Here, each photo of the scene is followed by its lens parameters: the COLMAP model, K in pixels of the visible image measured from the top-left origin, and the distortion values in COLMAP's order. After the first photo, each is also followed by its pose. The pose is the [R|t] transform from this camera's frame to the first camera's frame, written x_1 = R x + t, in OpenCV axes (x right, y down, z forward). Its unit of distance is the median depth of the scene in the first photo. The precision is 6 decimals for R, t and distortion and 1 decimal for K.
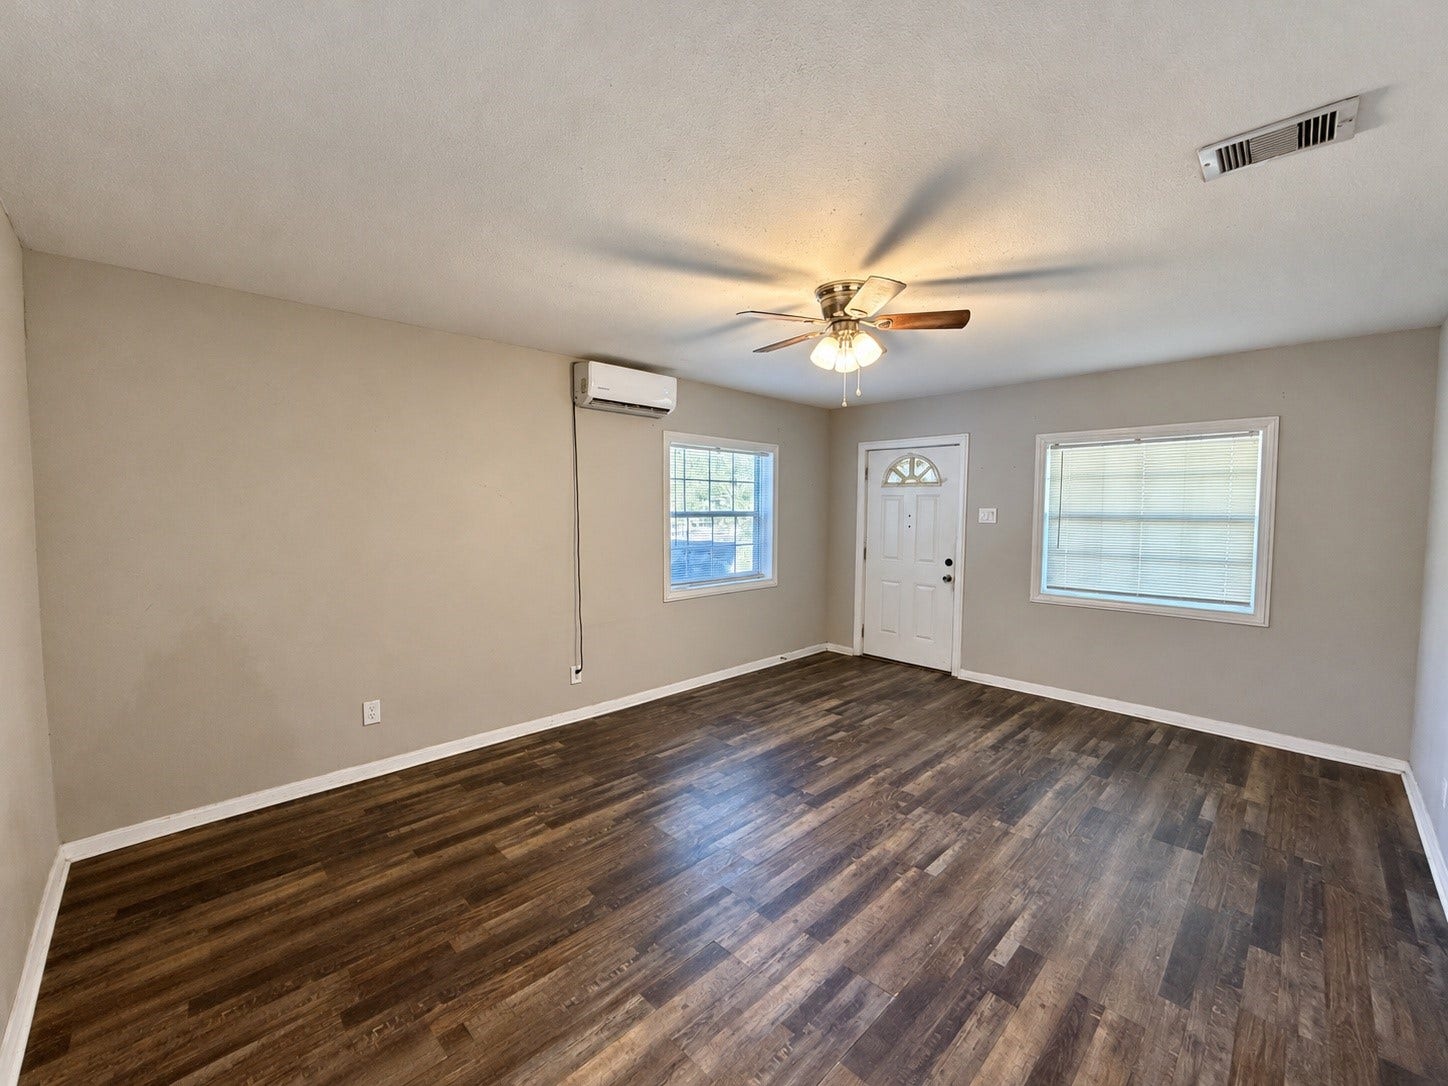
lens RADIAL K [[581.9, 0, 724.0], [0, 581.9, 543.0], [0, 0, 1]] dist [-0.000379, -0.000073]
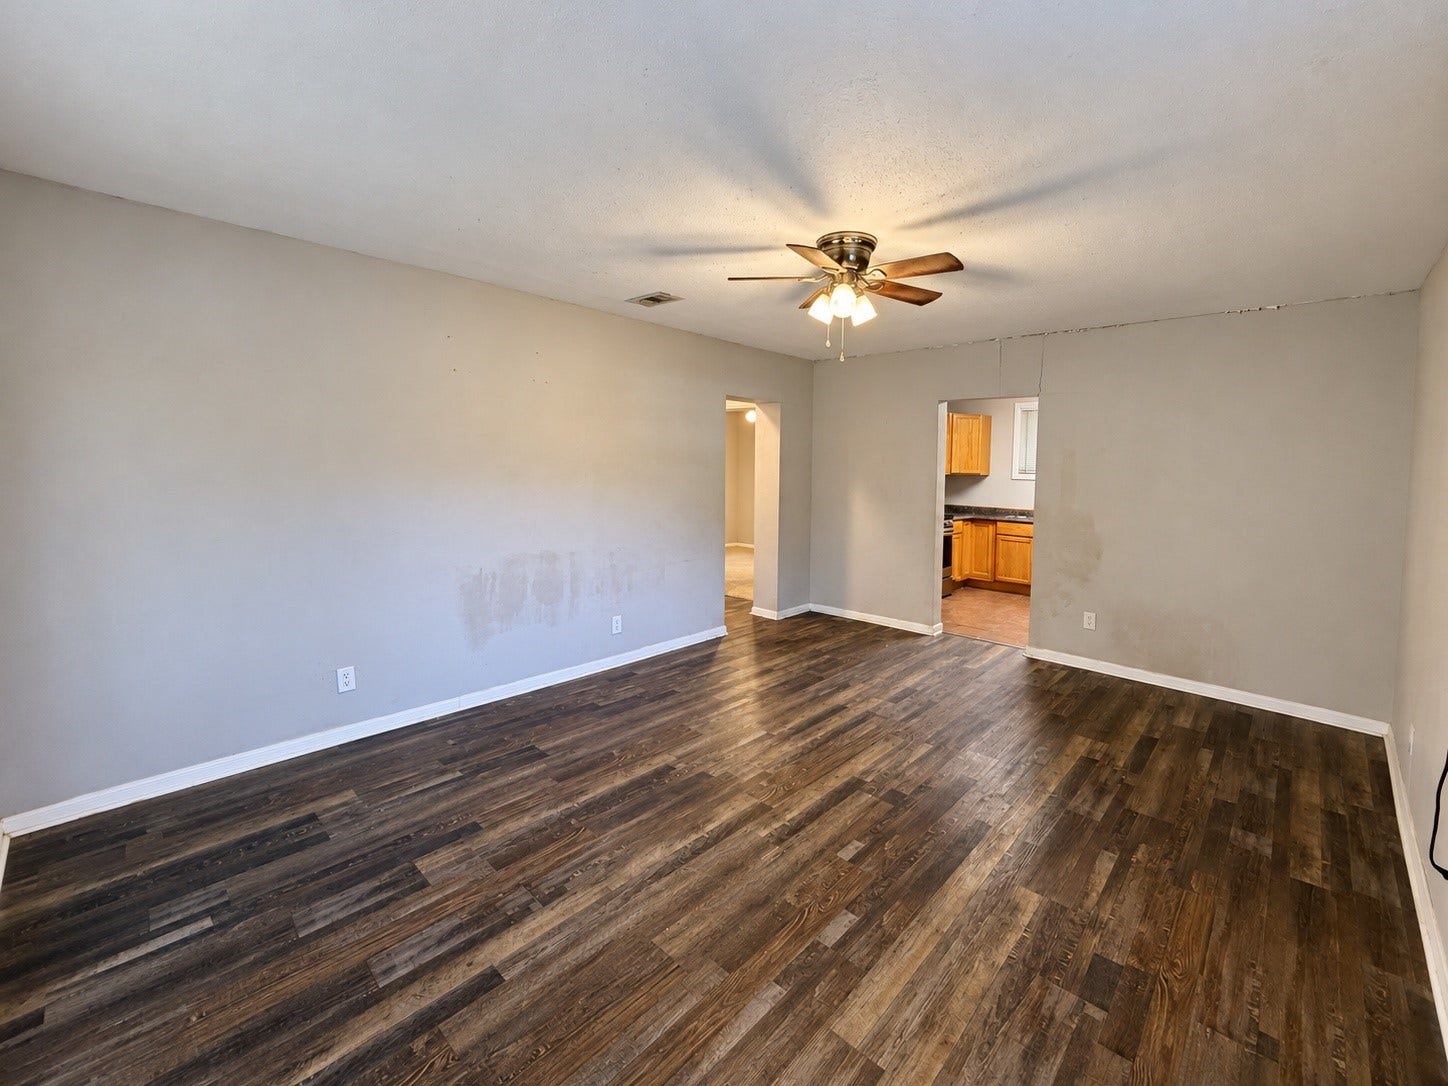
lens RADIAL K [[590.9, 0, 724.0], [0, 590.9, 543.0], [0, 0, 1]] dist [-0.000195, 0.000181]
pose [[-0.999254, -0.017213, -0.034582, 0.373709], [-0.023396, 0.982035, 0.187245, -0.093391], [0.030738, 0.187914, -0.981704, 1.689895]]
